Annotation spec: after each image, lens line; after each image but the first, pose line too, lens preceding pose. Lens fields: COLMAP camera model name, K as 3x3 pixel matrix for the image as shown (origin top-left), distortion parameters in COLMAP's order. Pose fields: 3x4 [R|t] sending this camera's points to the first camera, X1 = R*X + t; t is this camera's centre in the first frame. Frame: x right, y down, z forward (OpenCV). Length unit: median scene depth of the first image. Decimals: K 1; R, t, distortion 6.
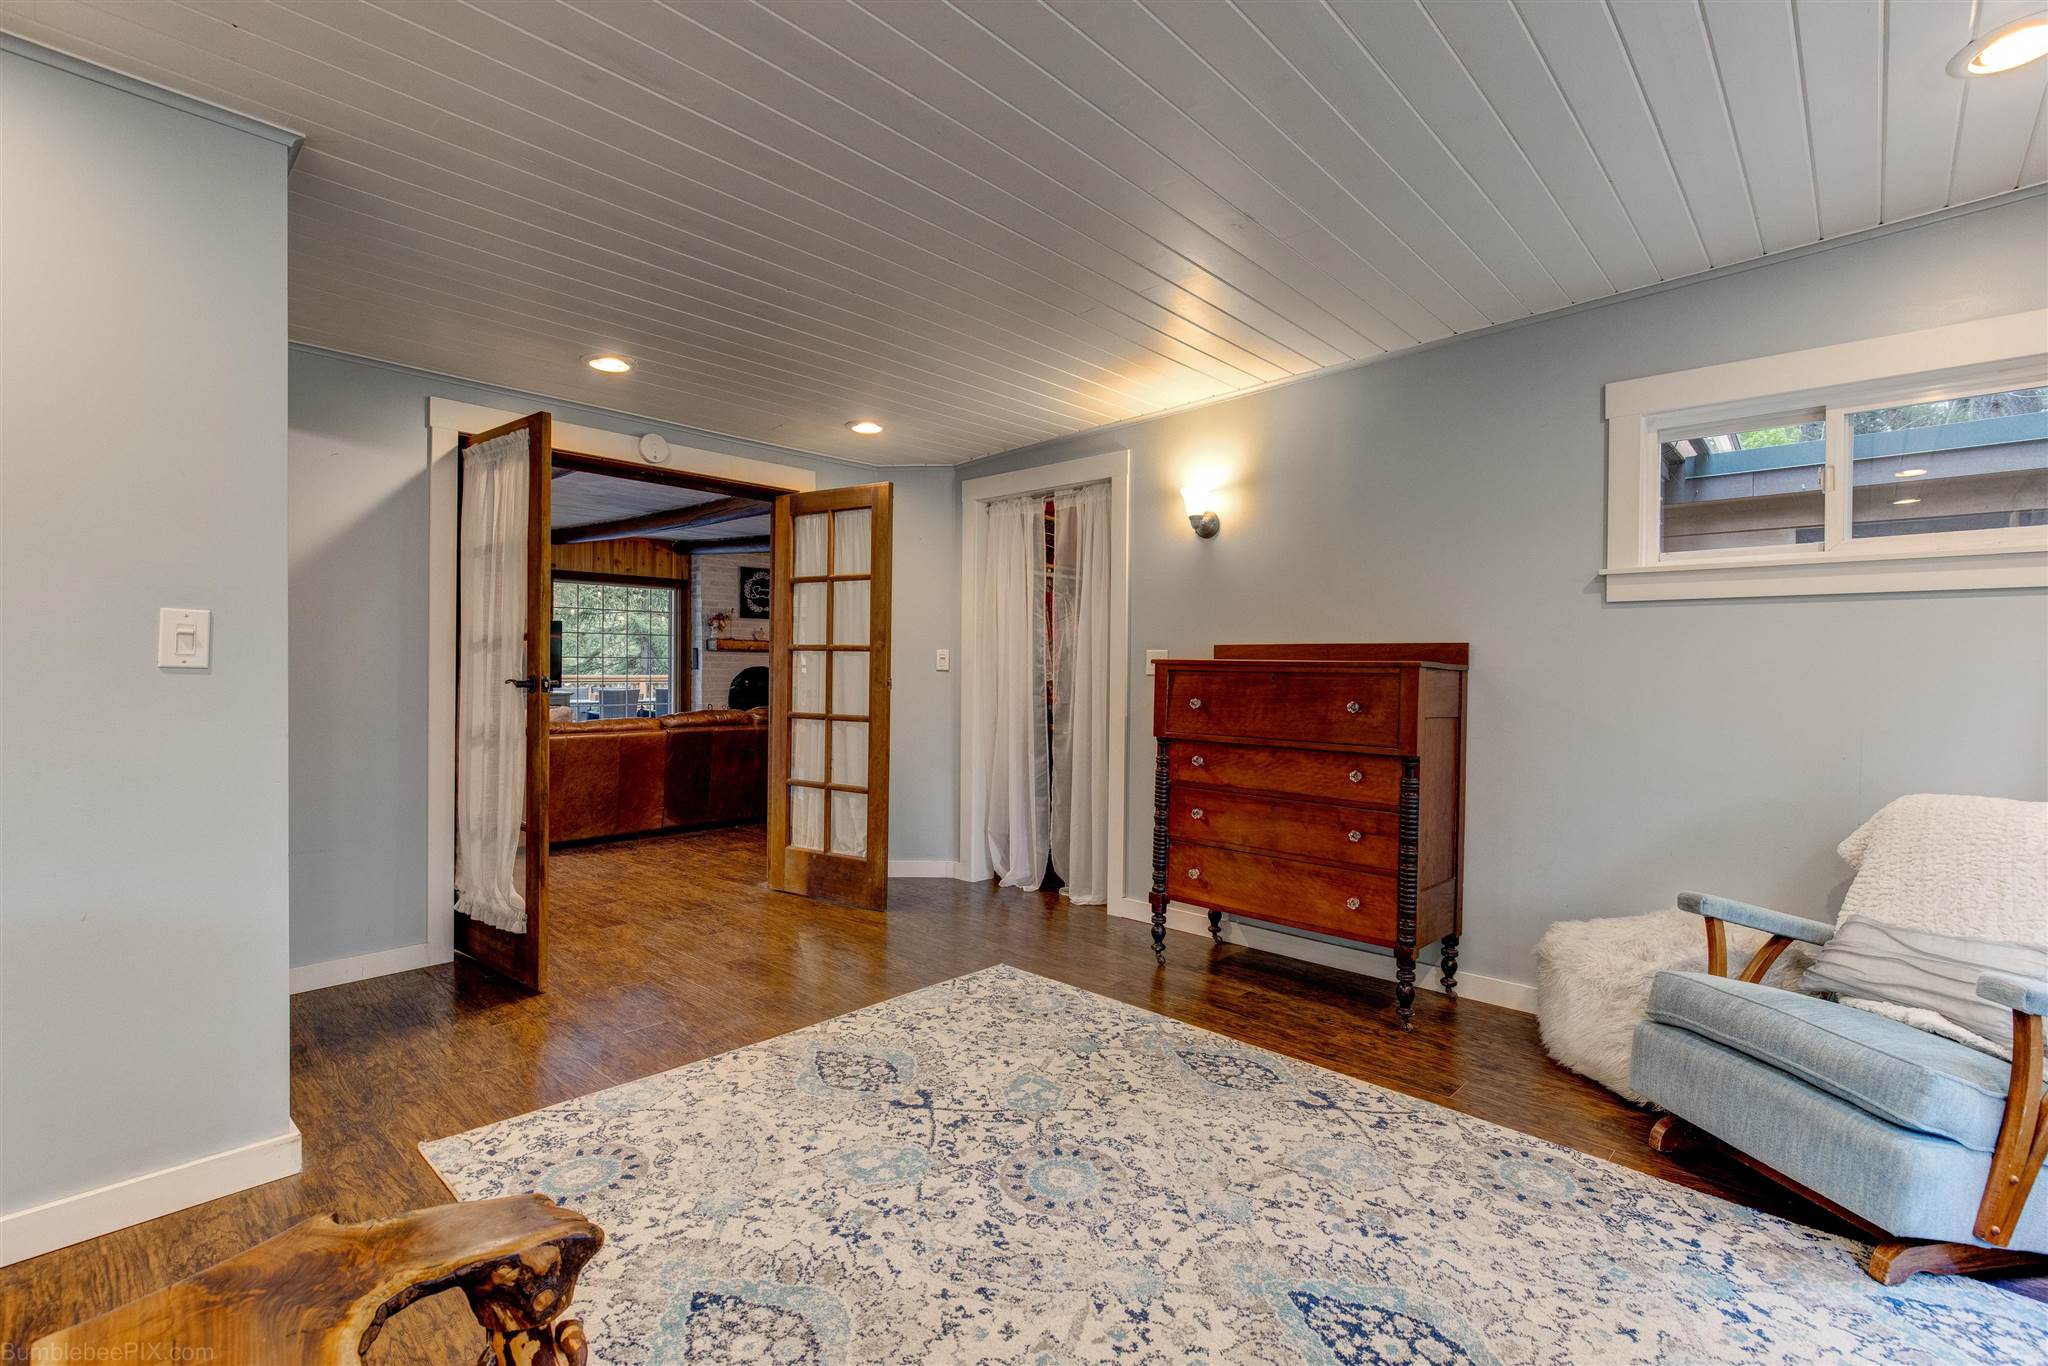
lens RADIAL K [[935.2, 0, 1026.2], [0, 935.2, 675.9], [0, 0, 1]] dist [-0.007174, -0.001327]
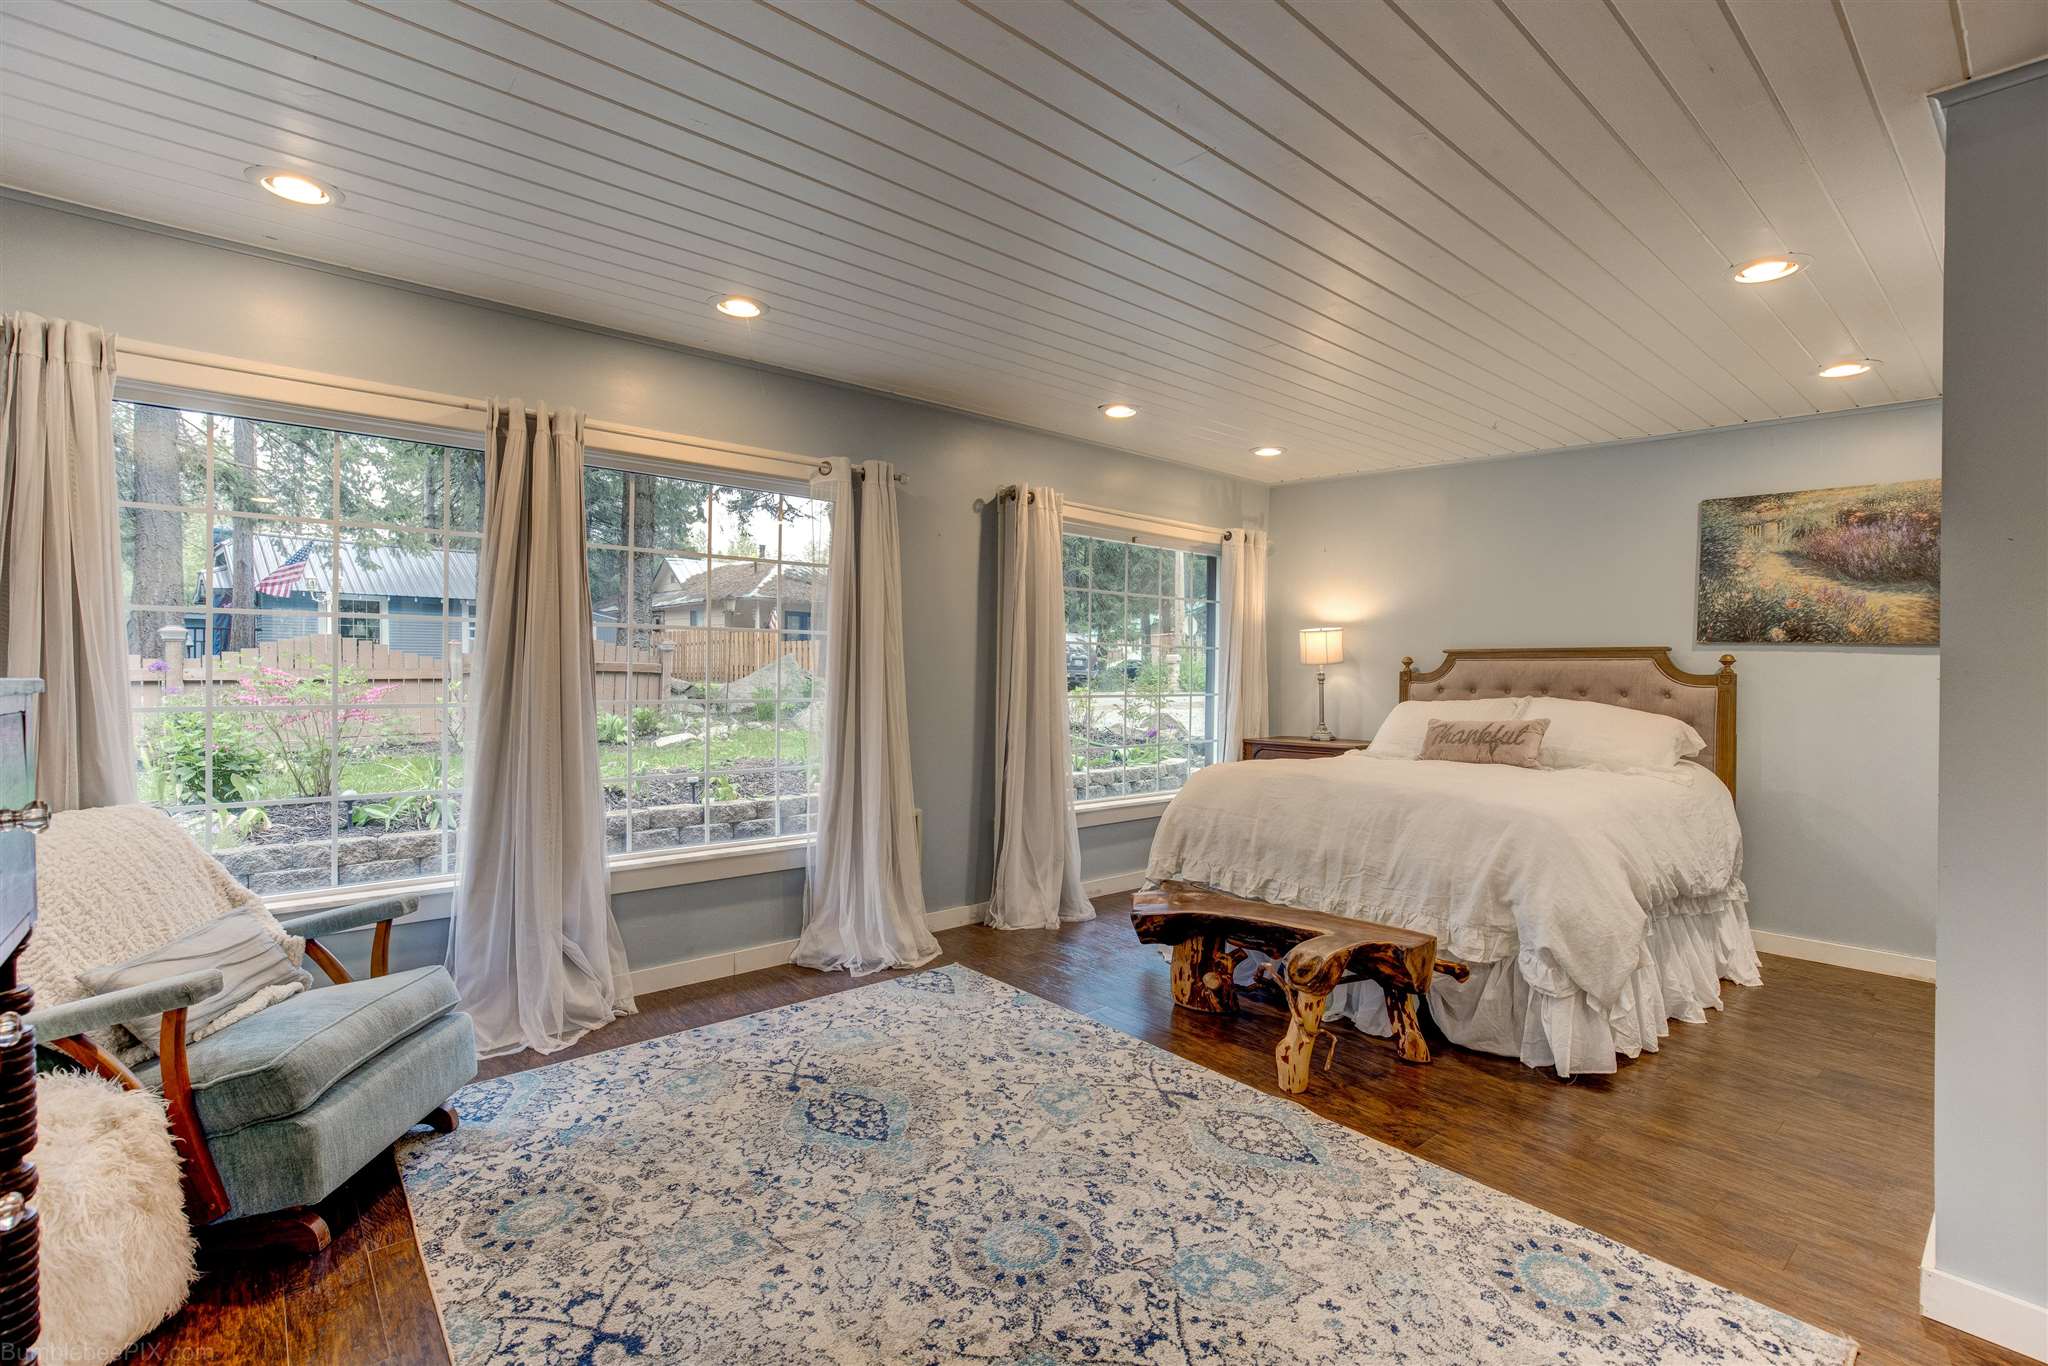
lens RADIAL K [[935.2, 0, 1021.7], [0, 935.2, 683.9], [0, 0, 1]] dist [-0.007174, -0.001327]
pose [[-0.993530, -0.018769, 0.112011, -0.053337], [-0.017349, 0.999756, 0.013639, -0.036443], [-0.112239, 0.011607, -0.993613, 1.939898]]
